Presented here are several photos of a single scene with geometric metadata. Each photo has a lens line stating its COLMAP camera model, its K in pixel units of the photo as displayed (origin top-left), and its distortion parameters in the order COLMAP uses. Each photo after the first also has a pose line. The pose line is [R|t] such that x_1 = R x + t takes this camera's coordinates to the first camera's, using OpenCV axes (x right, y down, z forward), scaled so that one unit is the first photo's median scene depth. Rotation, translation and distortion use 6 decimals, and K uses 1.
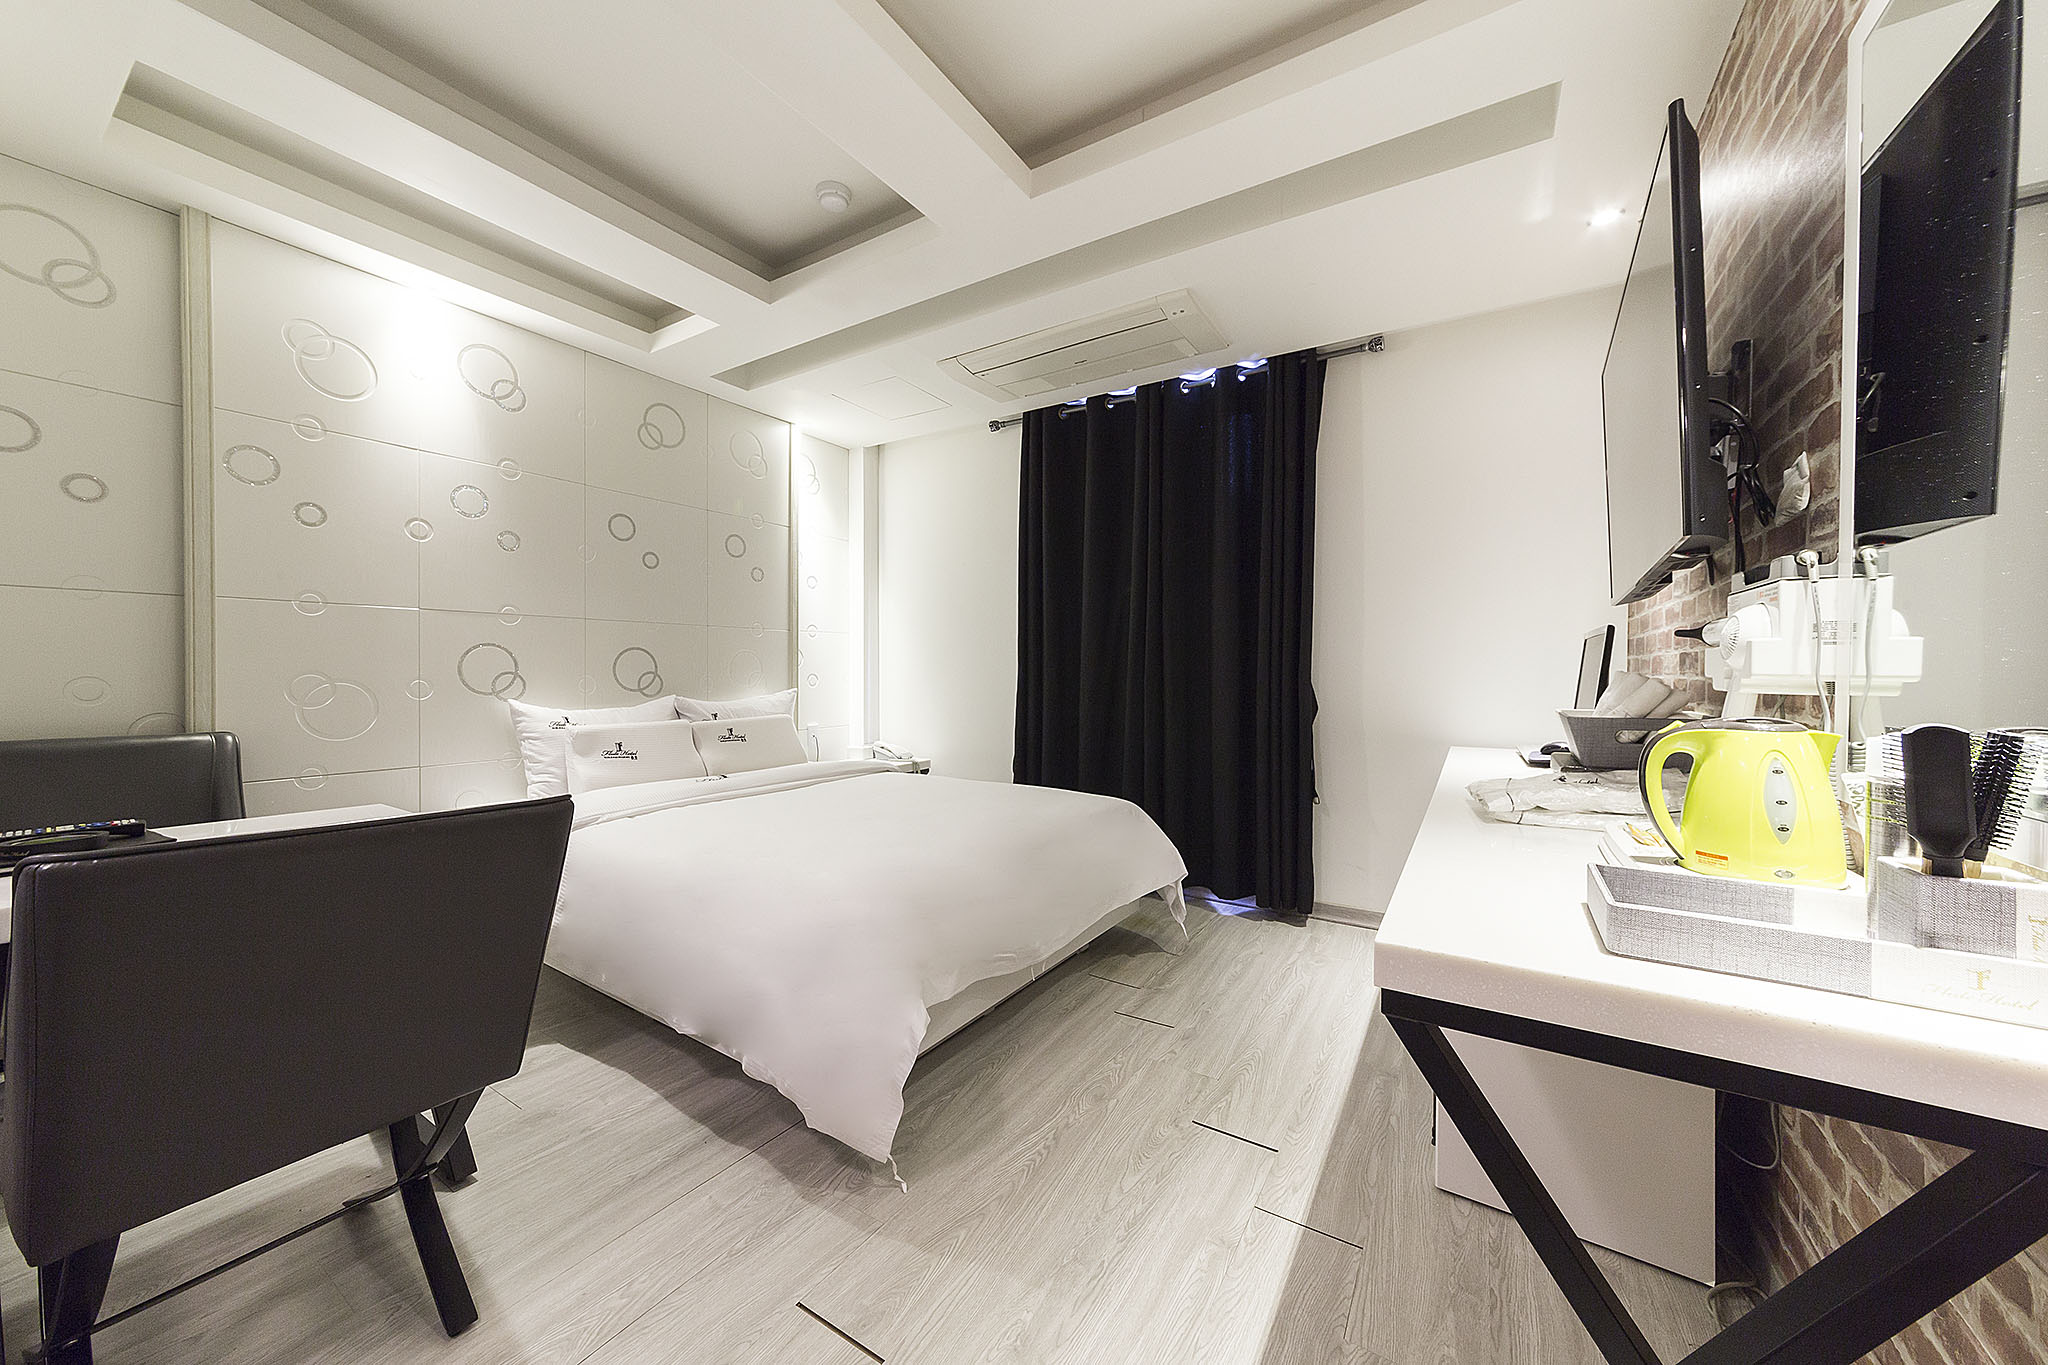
lens RADIAL K [[720.9, 0, 1026.4], [0, 720.9, 675.5], [0, 0, 1]] dist [-0.000756, -0.000009]
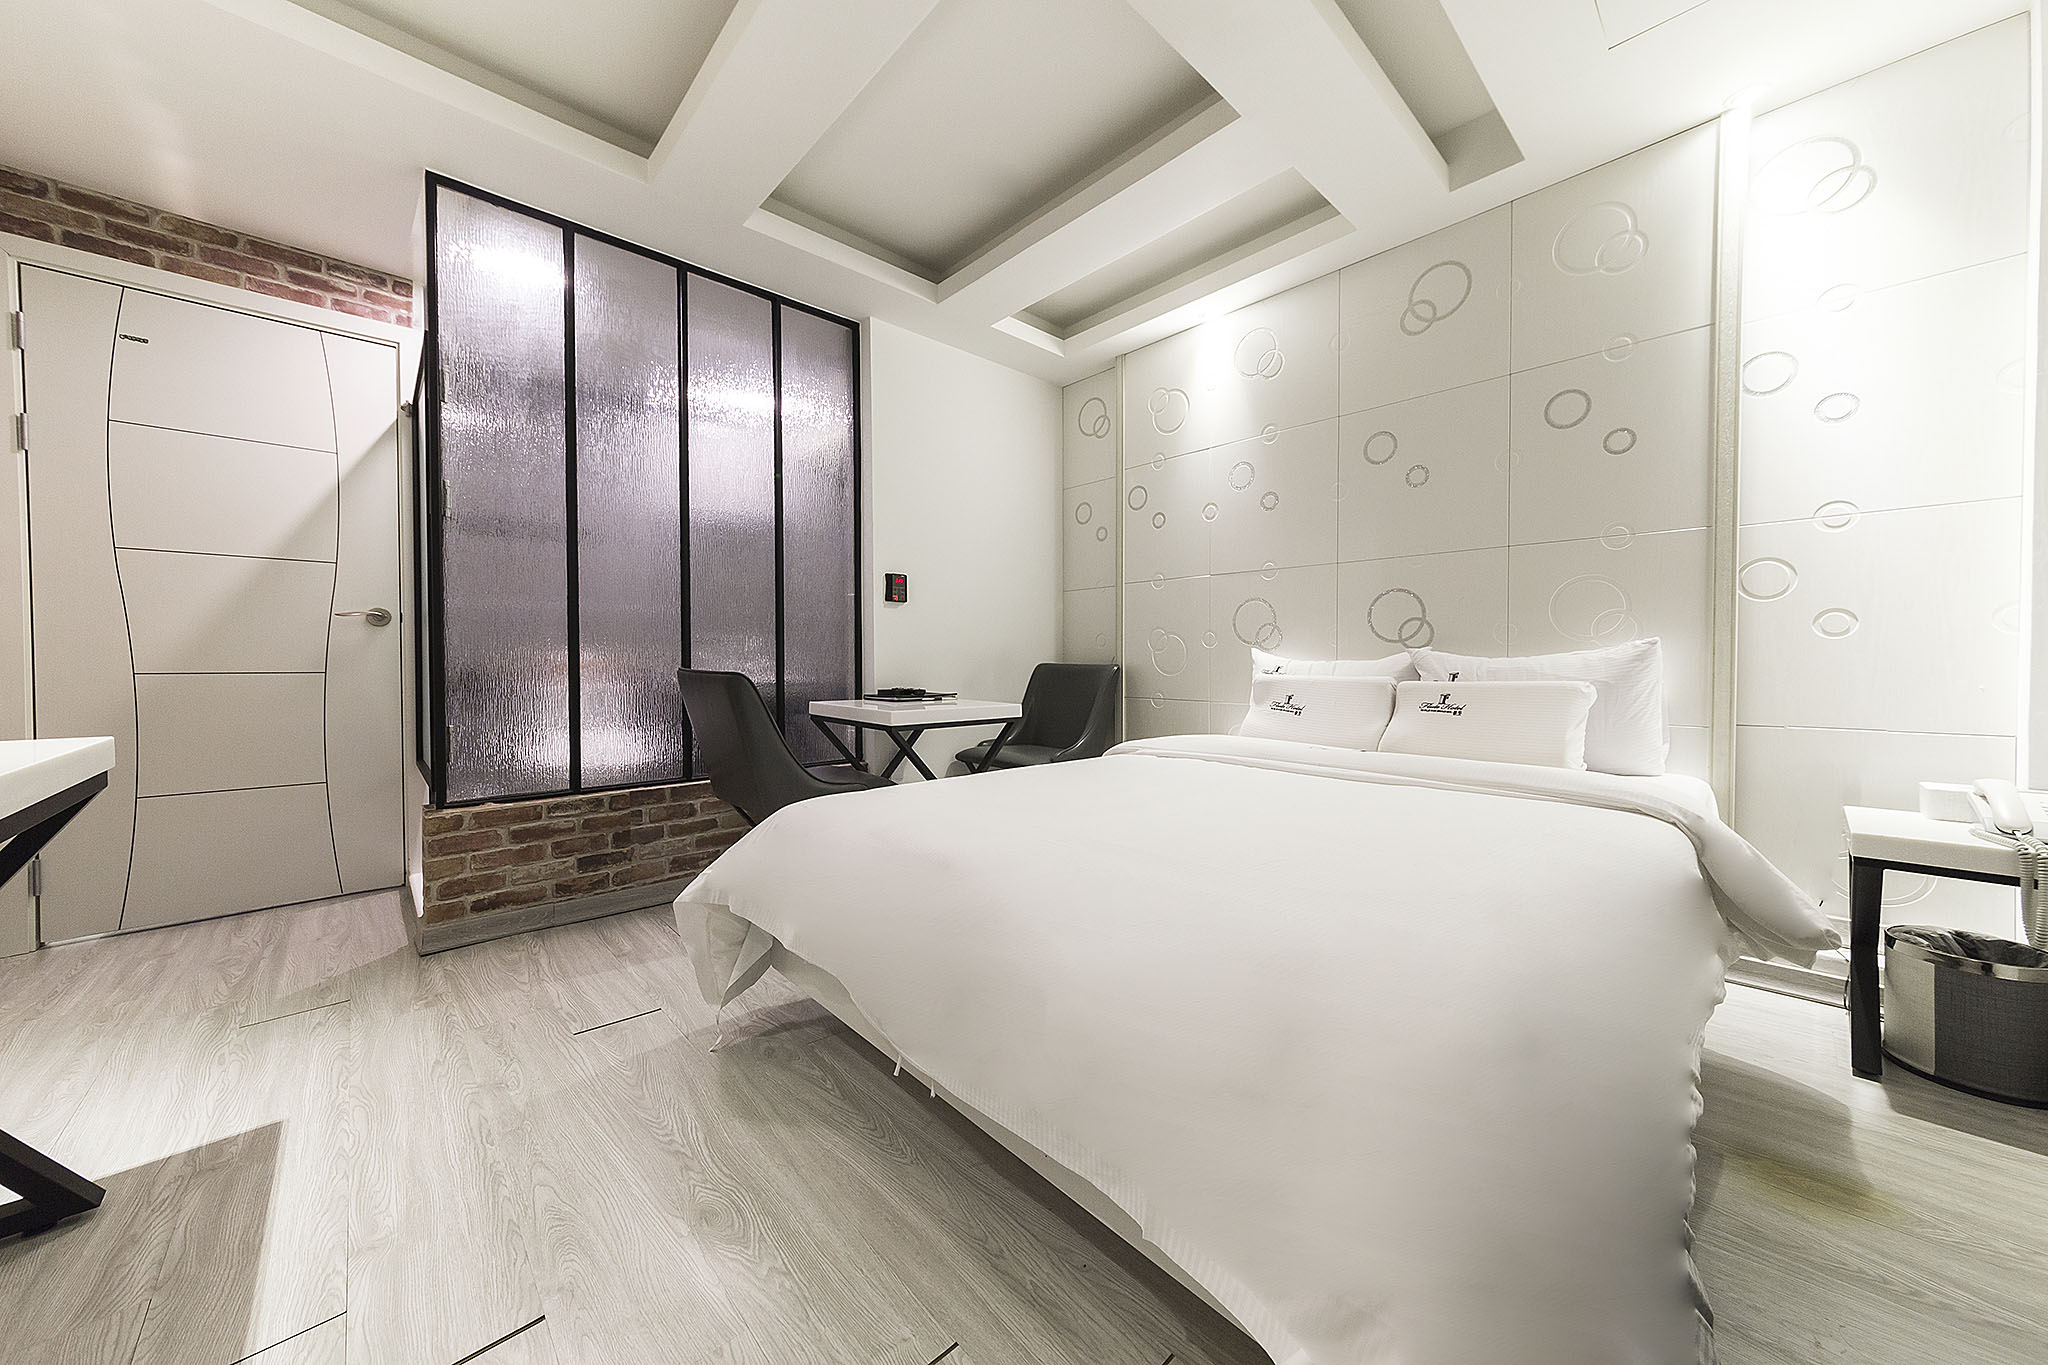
lens RADIAL K [[720.9, 0, 1026.4], [0, 720.9, 675.5], [0, 0, 1]] dist [-0.000756, -0.000009]
pose [[-0.254309, 0.020757, -0.966900, 0.428449], [-0.004507, 0.999733, 0.022647, 0.051152], [0.967112, 0.010117, -0.254148, 0.950588]]
